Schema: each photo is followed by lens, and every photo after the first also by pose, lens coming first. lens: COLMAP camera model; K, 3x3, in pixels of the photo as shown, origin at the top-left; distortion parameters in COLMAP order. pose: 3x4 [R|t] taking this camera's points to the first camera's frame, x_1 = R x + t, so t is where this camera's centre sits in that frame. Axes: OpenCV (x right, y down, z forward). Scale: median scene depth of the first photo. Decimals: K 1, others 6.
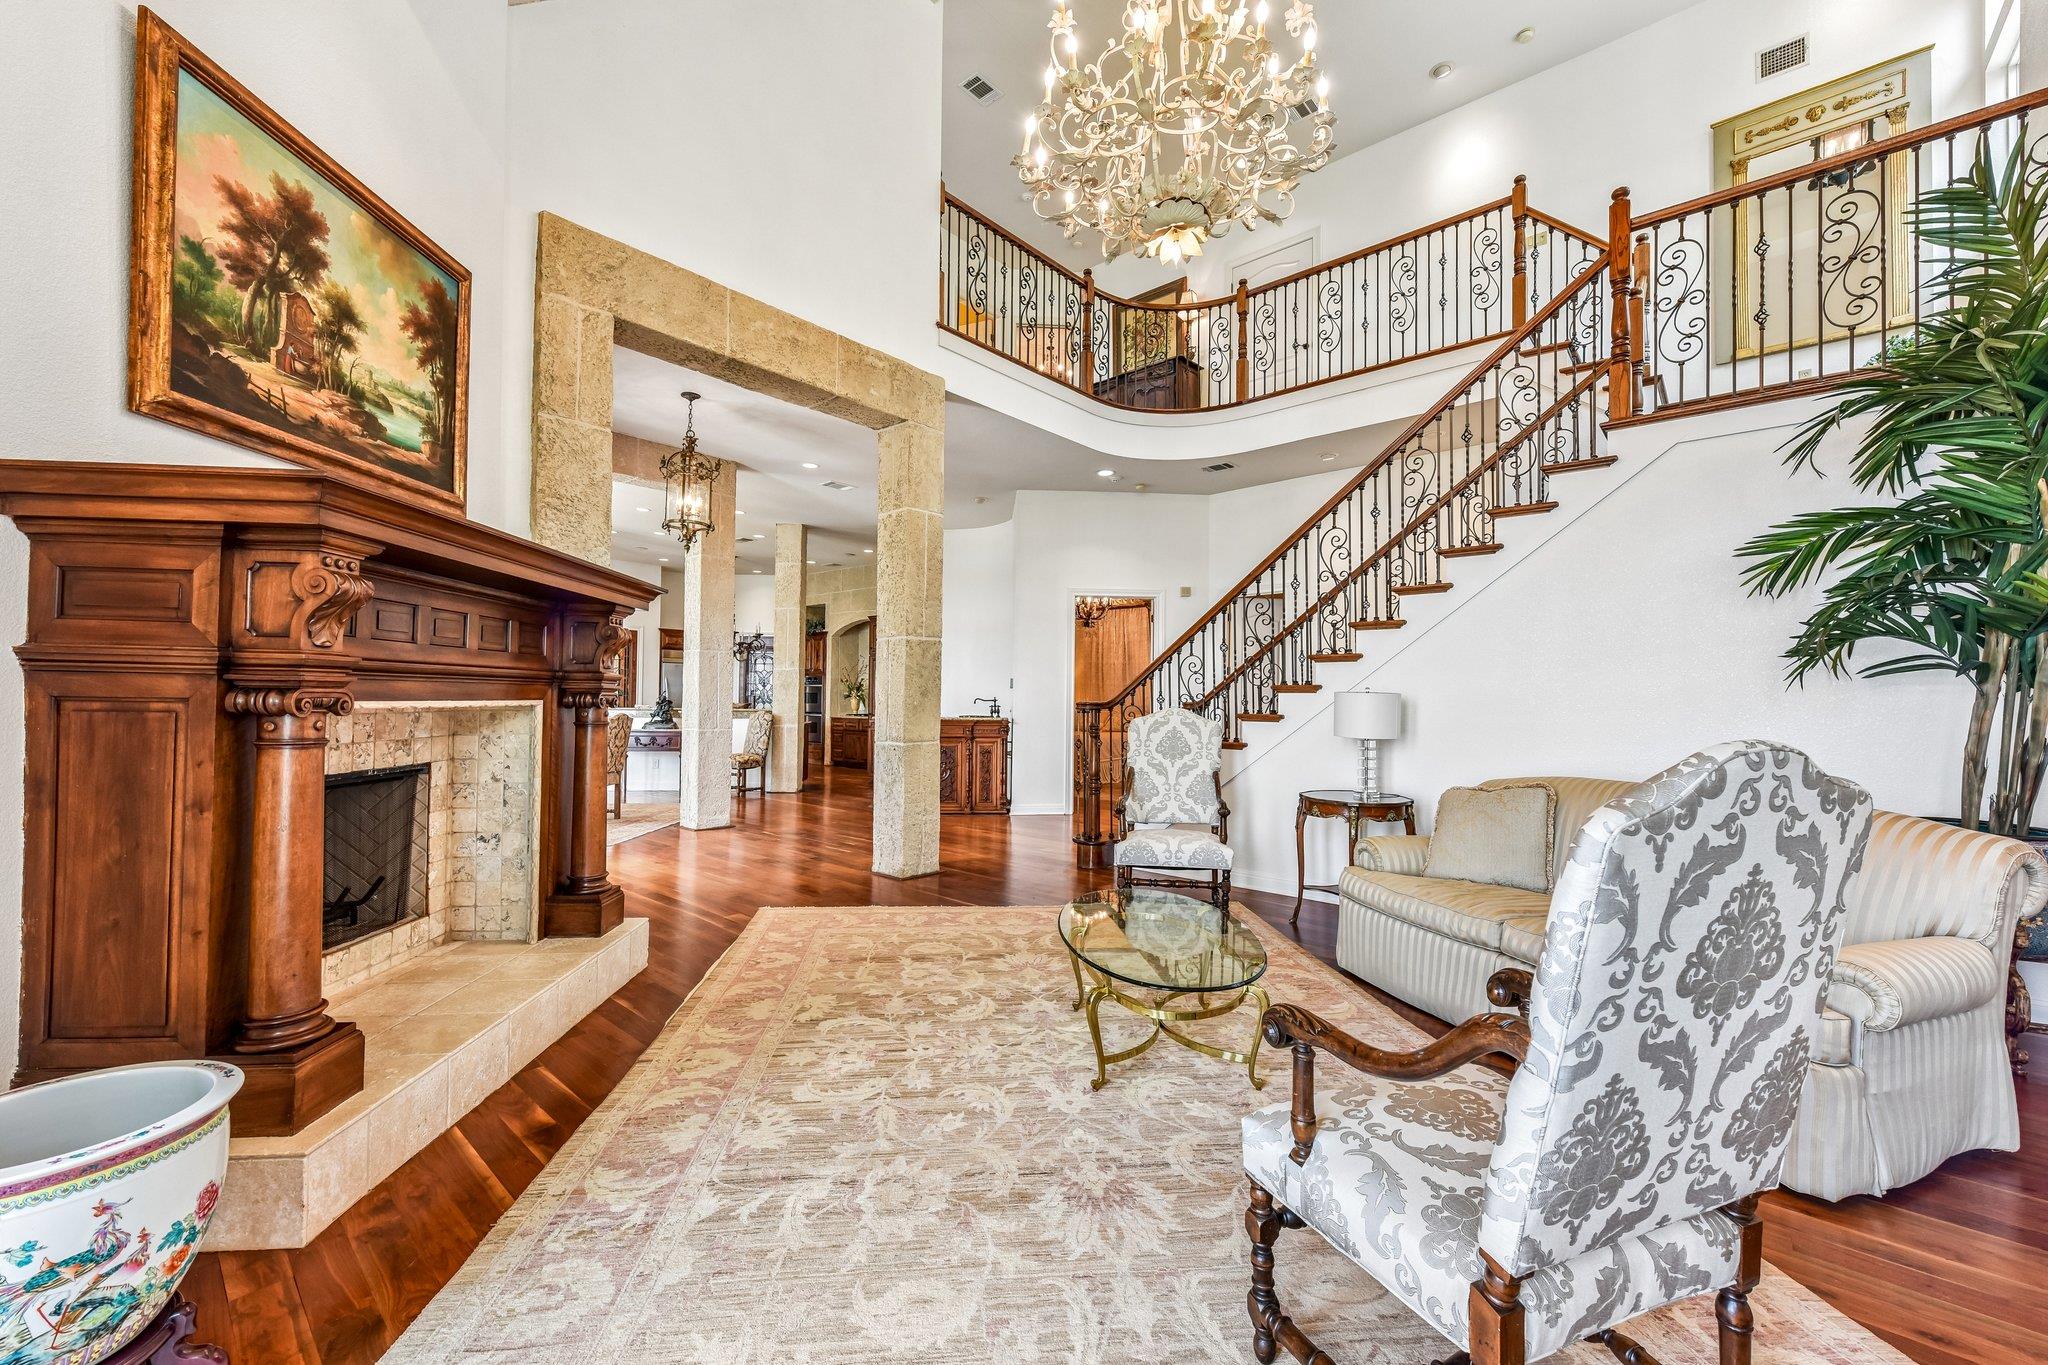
lens RADIAL K [[815.4, 0, 1029.5], [0, 815.4, 687.0], [0, 0, 1]] dist [-0.001521, -0.000177]
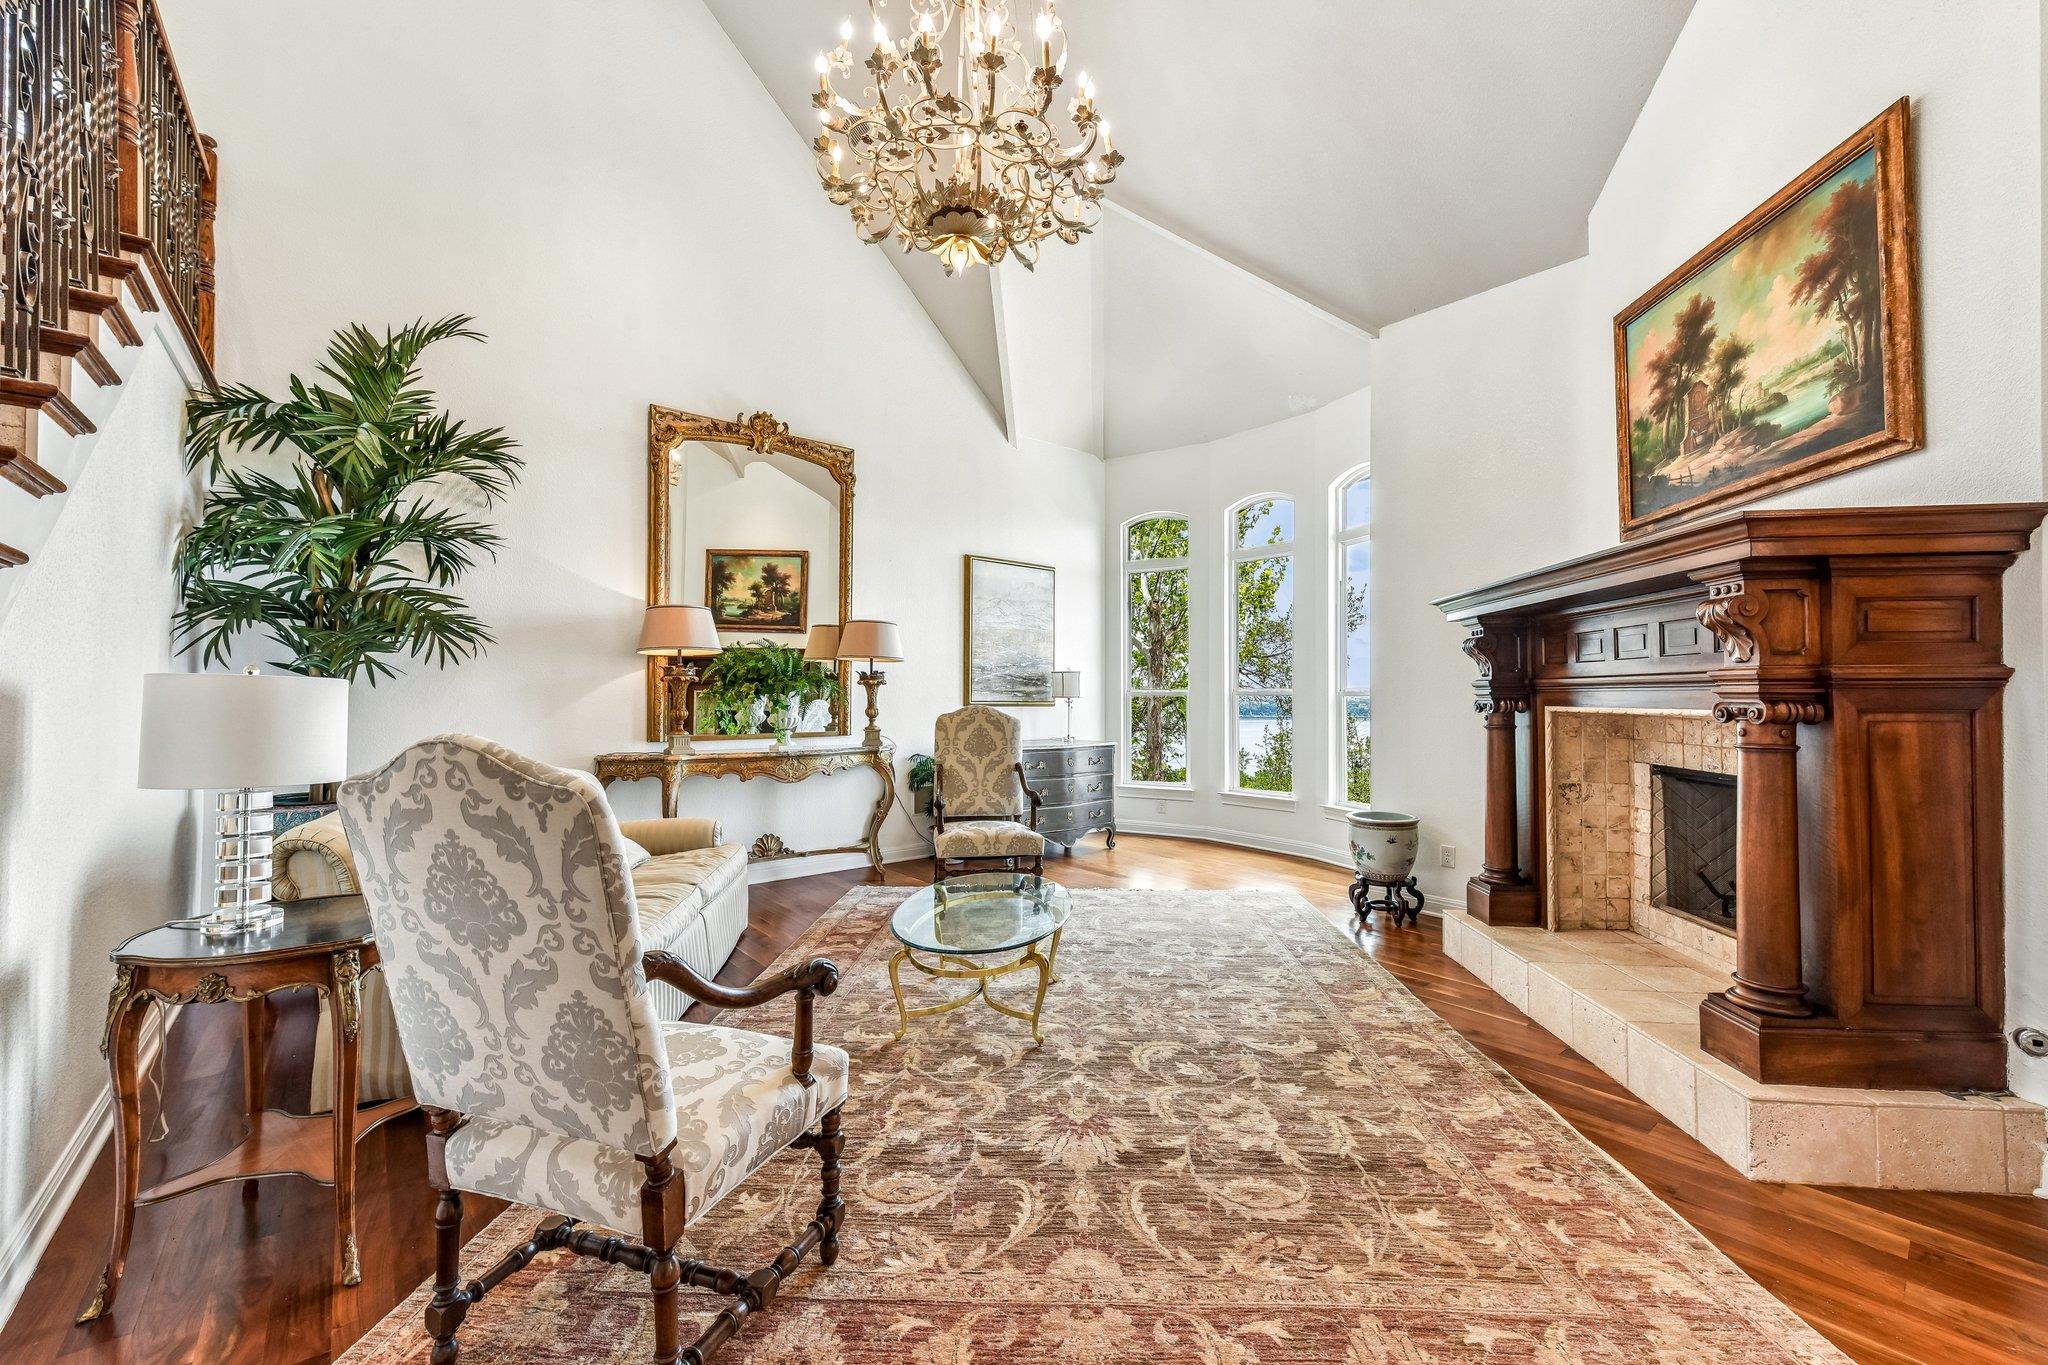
lens RADIAL K [[815.4, 0, 1032.7], [0, 815.4, 670.3], [0, 0, 1]] dist [-0.001521, -0.000177]
pose [[-0.988871, -0.010962, 0.148373, -0.071396], [-0.017614, 0.998894, -0.043596, 0.027493], [-0.147731, -0.045724, -0.987970, 2.116840]]
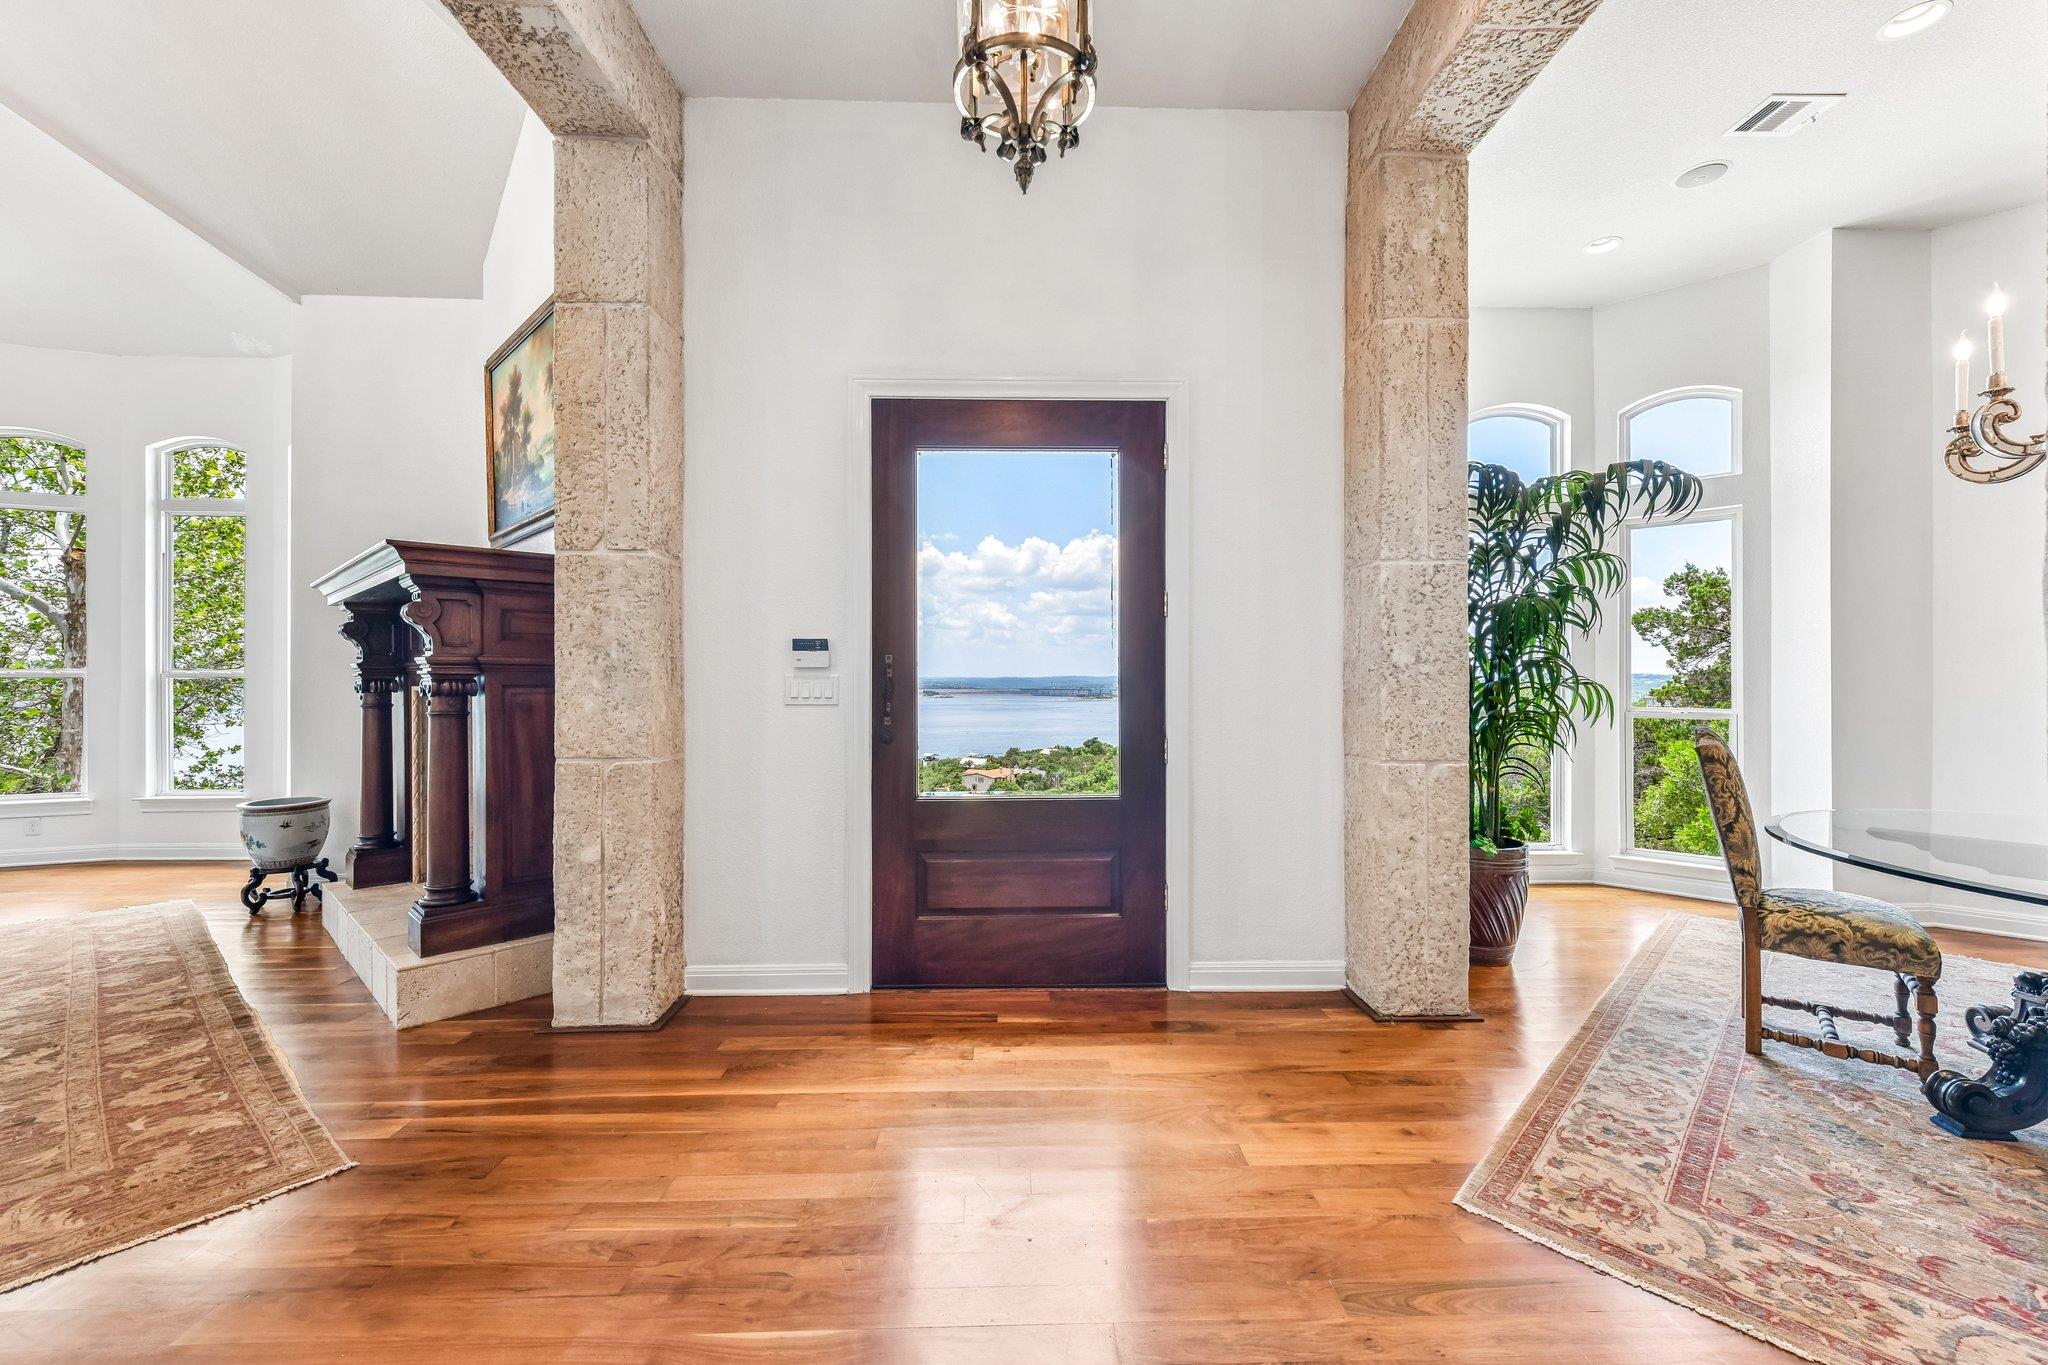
lens RADIAL K [[815.4, 0, 1013.4], [0, 815.4, 677.9], [0, 0, 1]] dist [-0.001521, -0.000177]
pose [[-0.714073, -0.021218, -0.699749, -0.434549], [-0.002895, 0.999622, -0.027357, 0.035265], [0.700065, -0.017509, -0.713864, 2.524015]]
